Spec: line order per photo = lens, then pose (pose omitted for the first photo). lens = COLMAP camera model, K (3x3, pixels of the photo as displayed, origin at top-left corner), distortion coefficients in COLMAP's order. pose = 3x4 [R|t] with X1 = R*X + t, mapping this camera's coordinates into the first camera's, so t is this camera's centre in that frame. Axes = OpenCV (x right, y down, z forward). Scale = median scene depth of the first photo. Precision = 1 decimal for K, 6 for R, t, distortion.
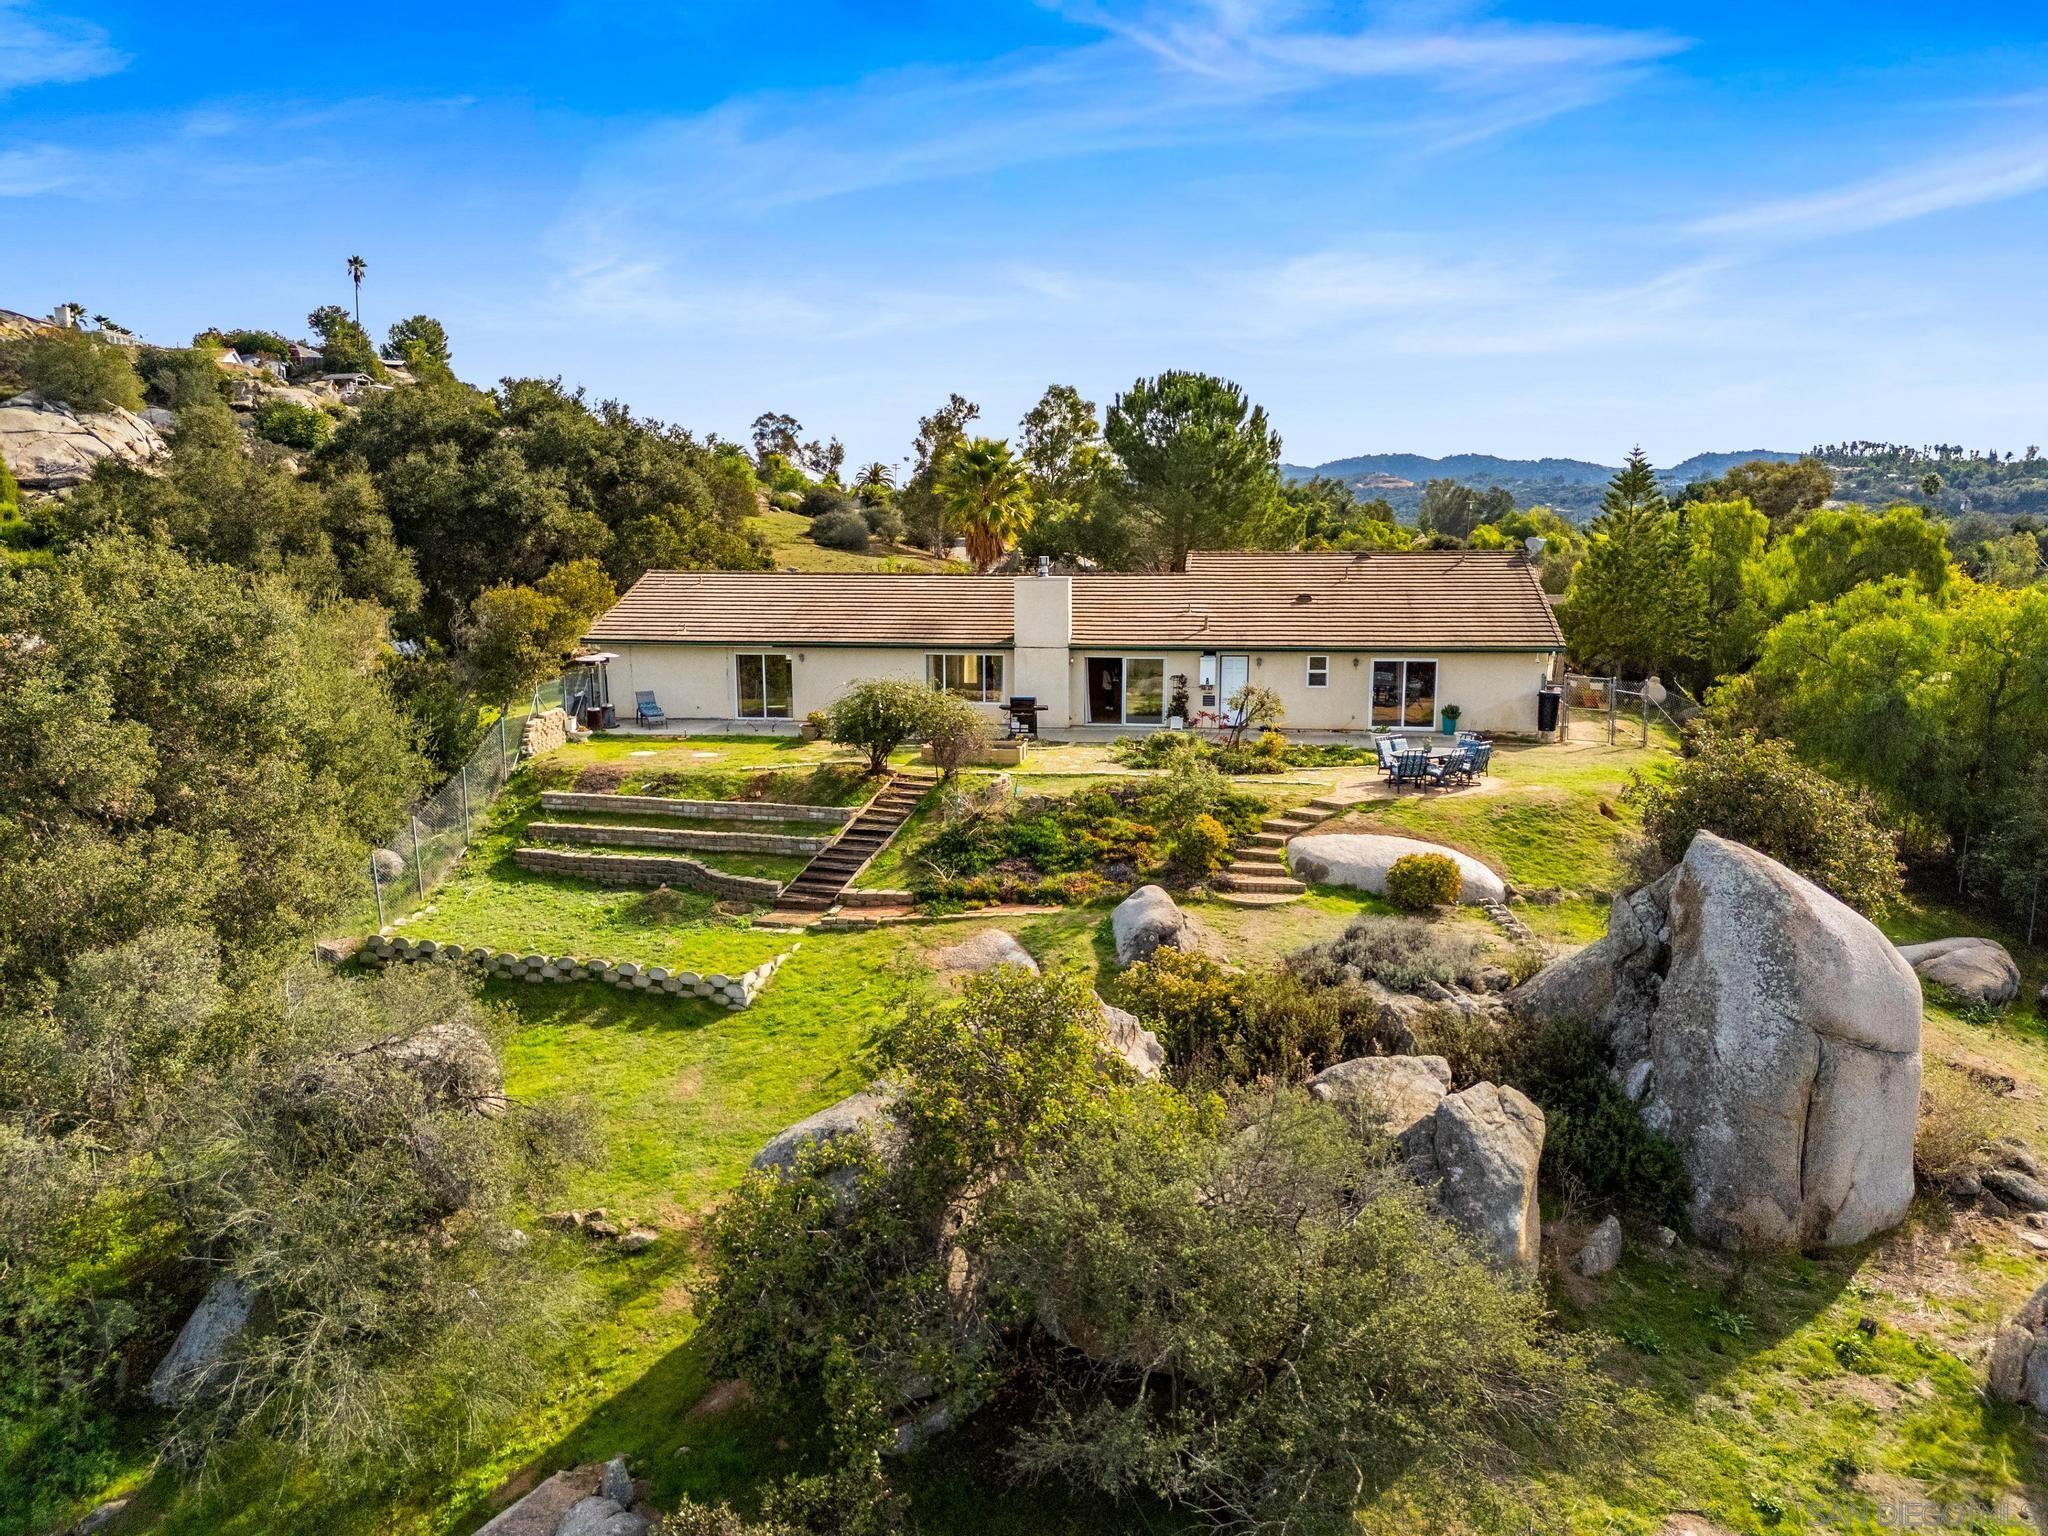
lens RADIAL K [[1499.9, 0, 1024.0], [0, 1499.9, 768.0], [0, 0, 1]] dist [0.085482, -0.093212]
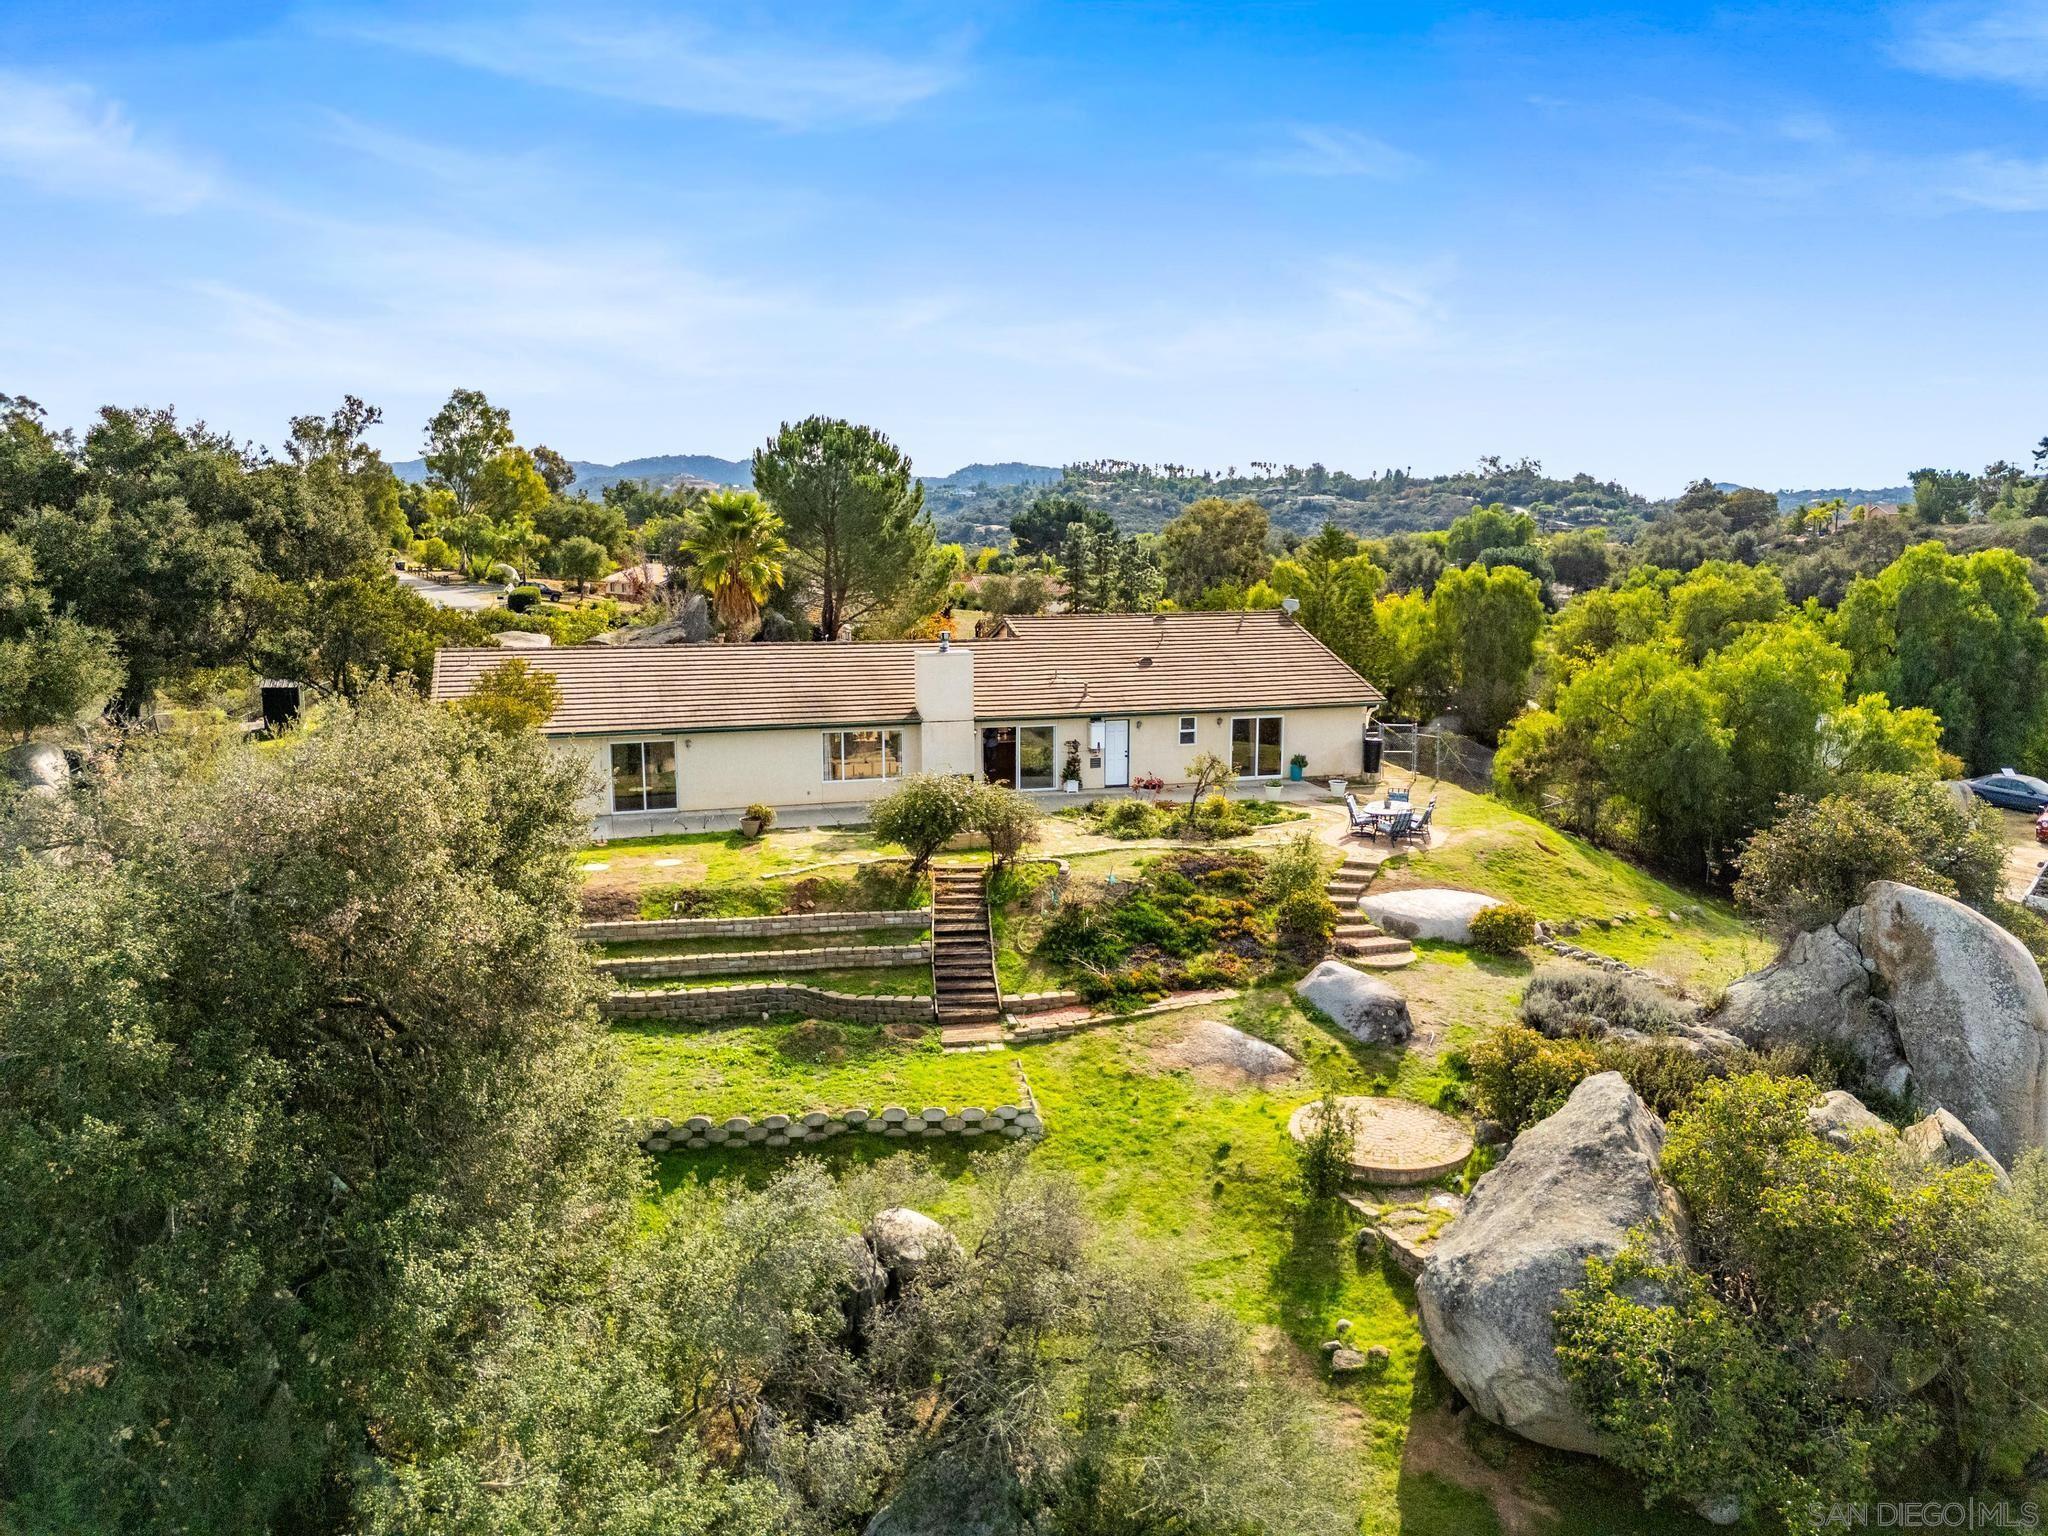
lens RADIAL K [[1499.9, 0, 1024.0], [0, 1499.9, 768.0], [0, 0, 1]] dist [0.085482, -0.093212]
pose [[0.901411, -0.066028, 0.427899, -0.389012], [0.066191, 0.997701, 0.014515, -0.062508], [-0.427874, 0.015239, 0.903710, 0.069508]]
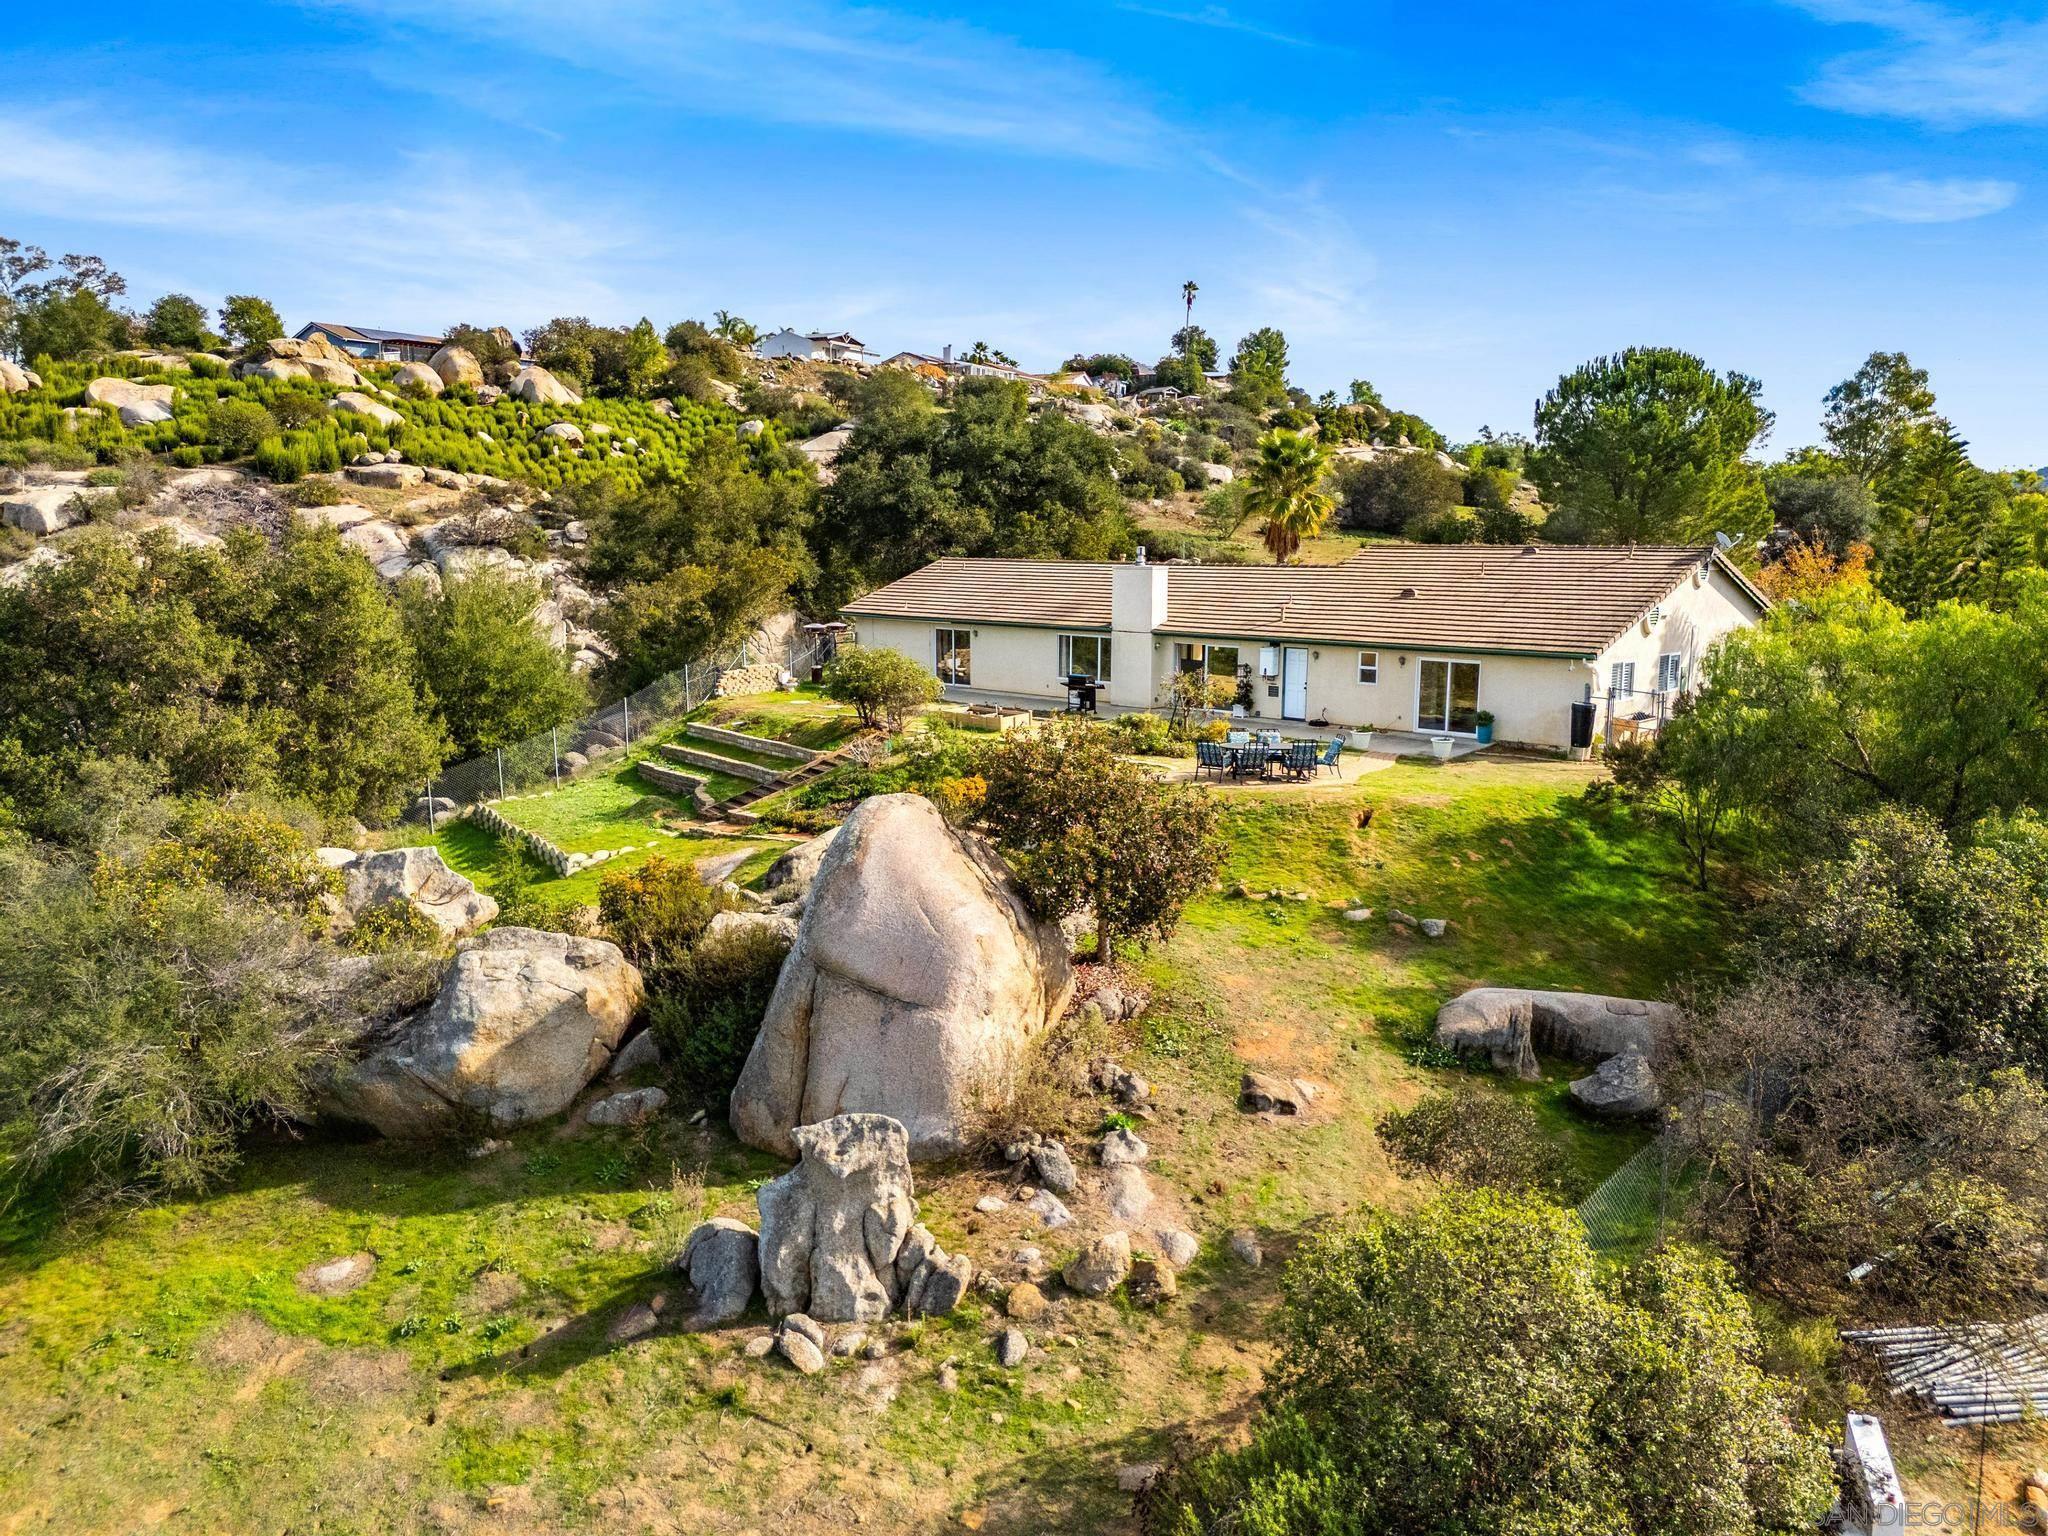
lens RADIAL K [[1499.9, 0, 1024.0], [0, 1499.9, 768.0], [0, 0, 1]] dist [0.085482, -0.093212]
pose [[0.828511, 0.092052, -0.552355, 0.568912], [-0.090197, 0.995454, 0.030604, -0.009761], [0.552661, 0.024465, 0.833047, 0.068769]]
